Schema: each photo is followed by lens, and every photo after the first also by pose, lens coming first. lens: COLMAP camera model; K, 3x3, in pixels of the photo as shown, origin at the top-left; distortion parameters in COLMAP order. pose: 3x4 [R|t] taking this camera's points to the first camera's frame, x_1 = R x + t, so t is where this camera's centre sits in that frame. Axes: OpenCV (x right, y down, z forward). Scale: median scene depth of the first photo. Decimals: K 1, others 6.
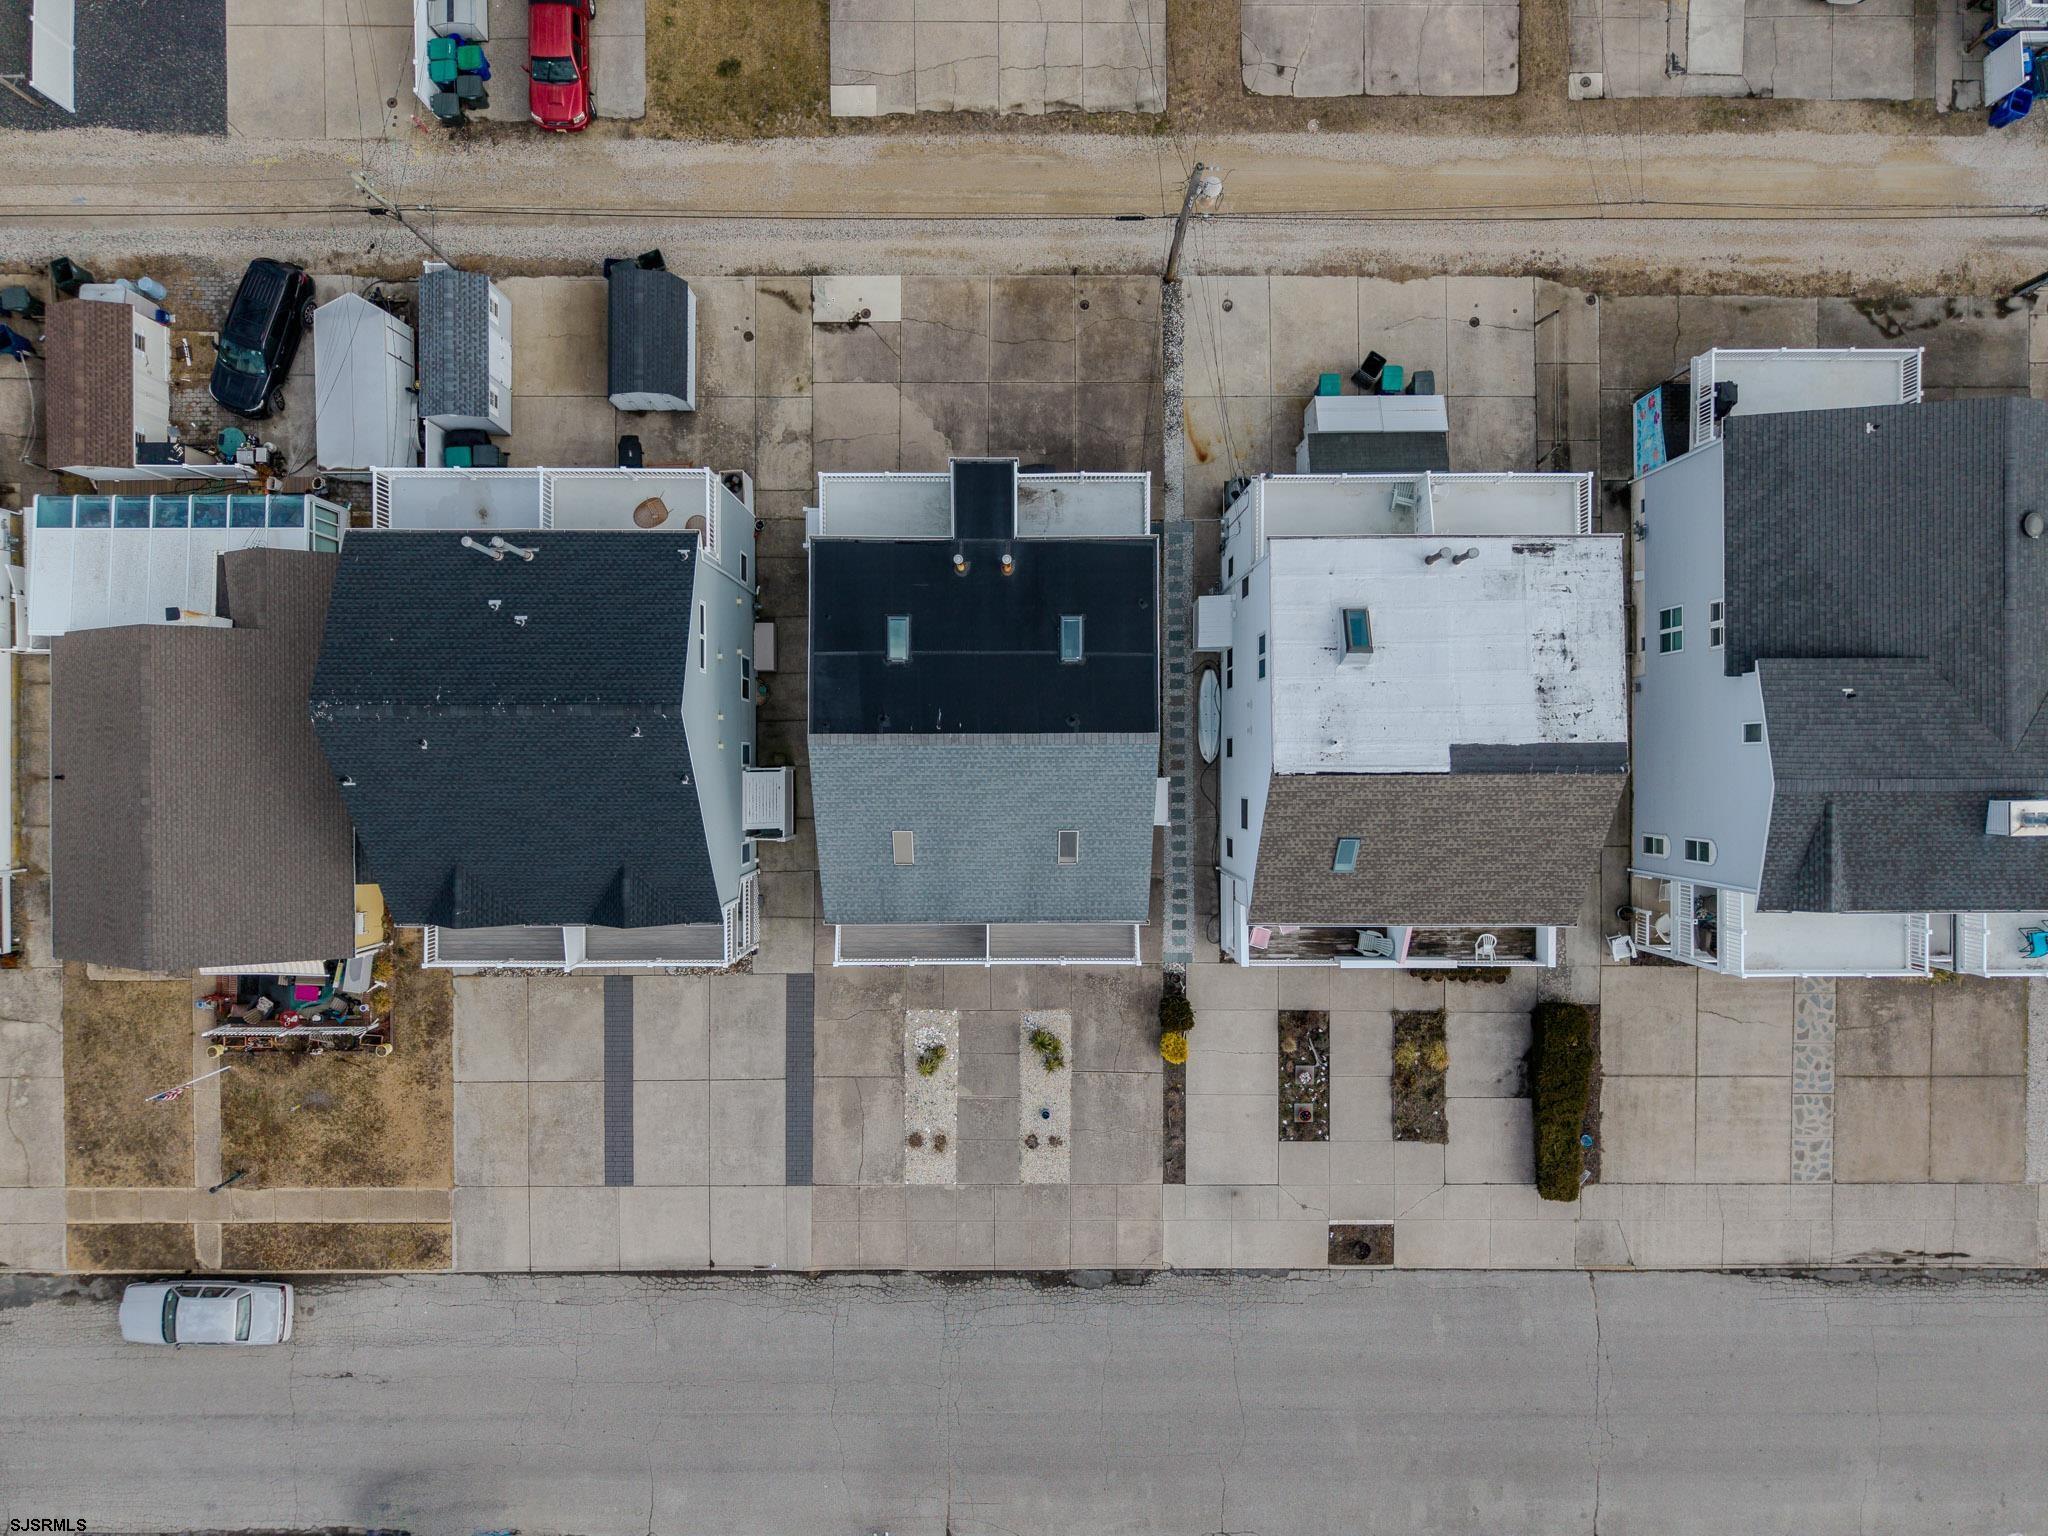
lens RADIAL K [[1370.1, 0, 1019.4], [0, 1370.1, 763.5], [0, 0, 1]] dist [0.048251, -0.057076]
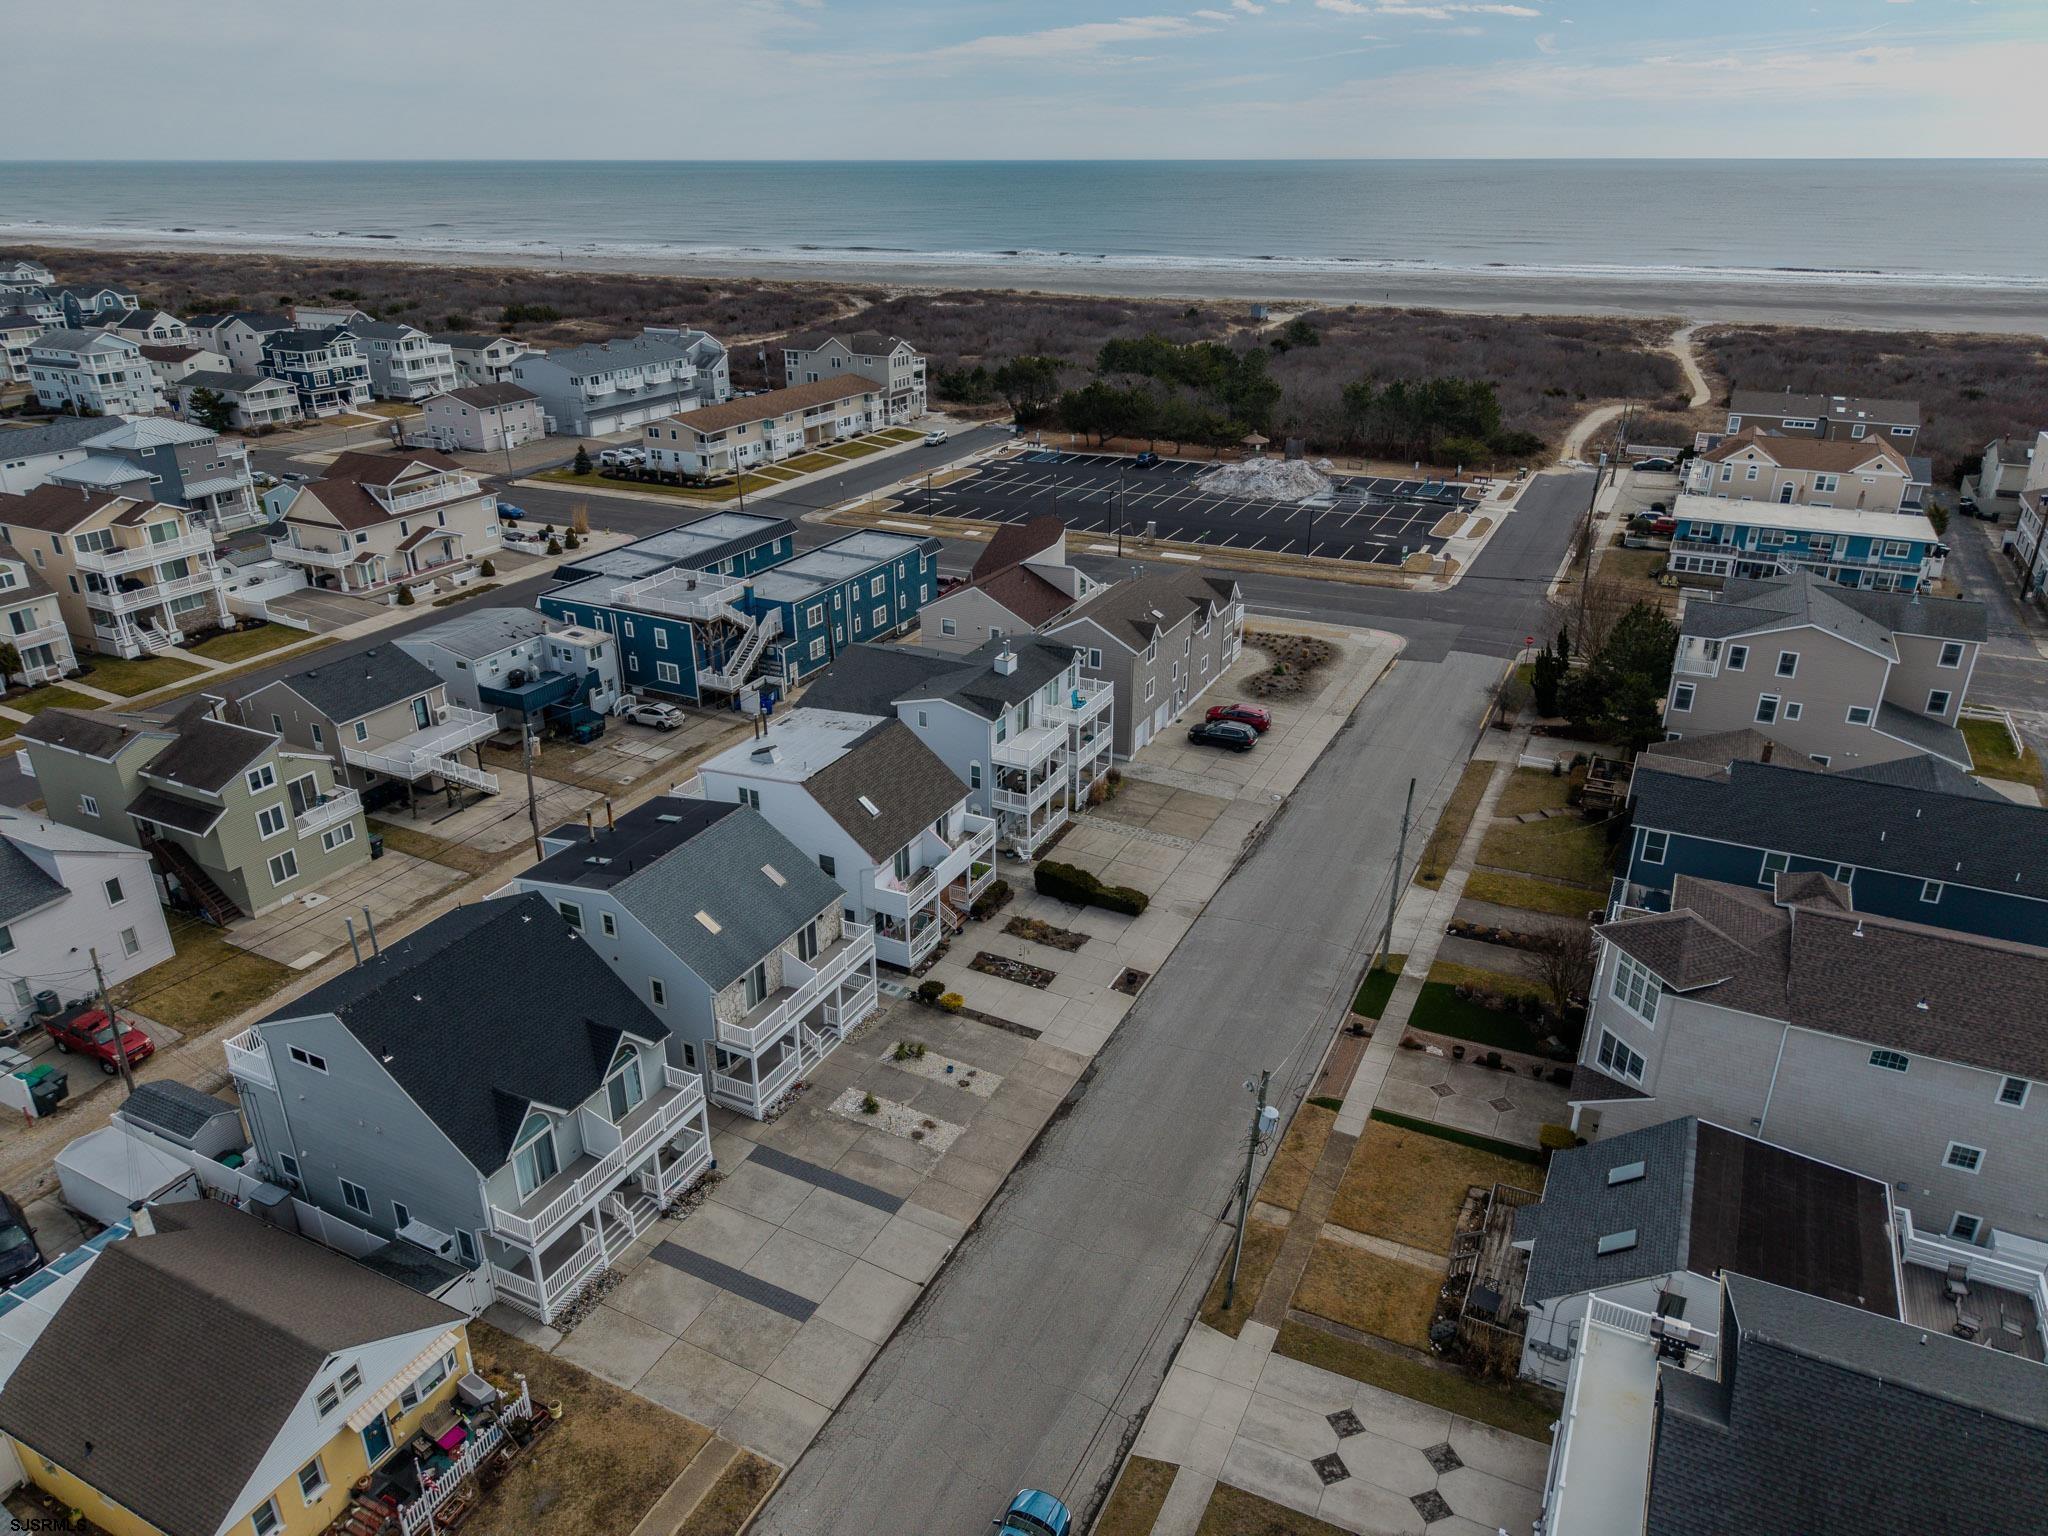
lens RADIAL K [[1370.1, 0, 1019.4], [0, 1370.1, 763.5], [0, 0, 1]] dist [0.048251, -0.057076]
pose [[0.447064, -0.364598, 0.816825, -0.931415], [0.894475, 0.175197, -0.411363, 0.811014], [0.006877, 0.914535, 0.404448, 0.185038]]
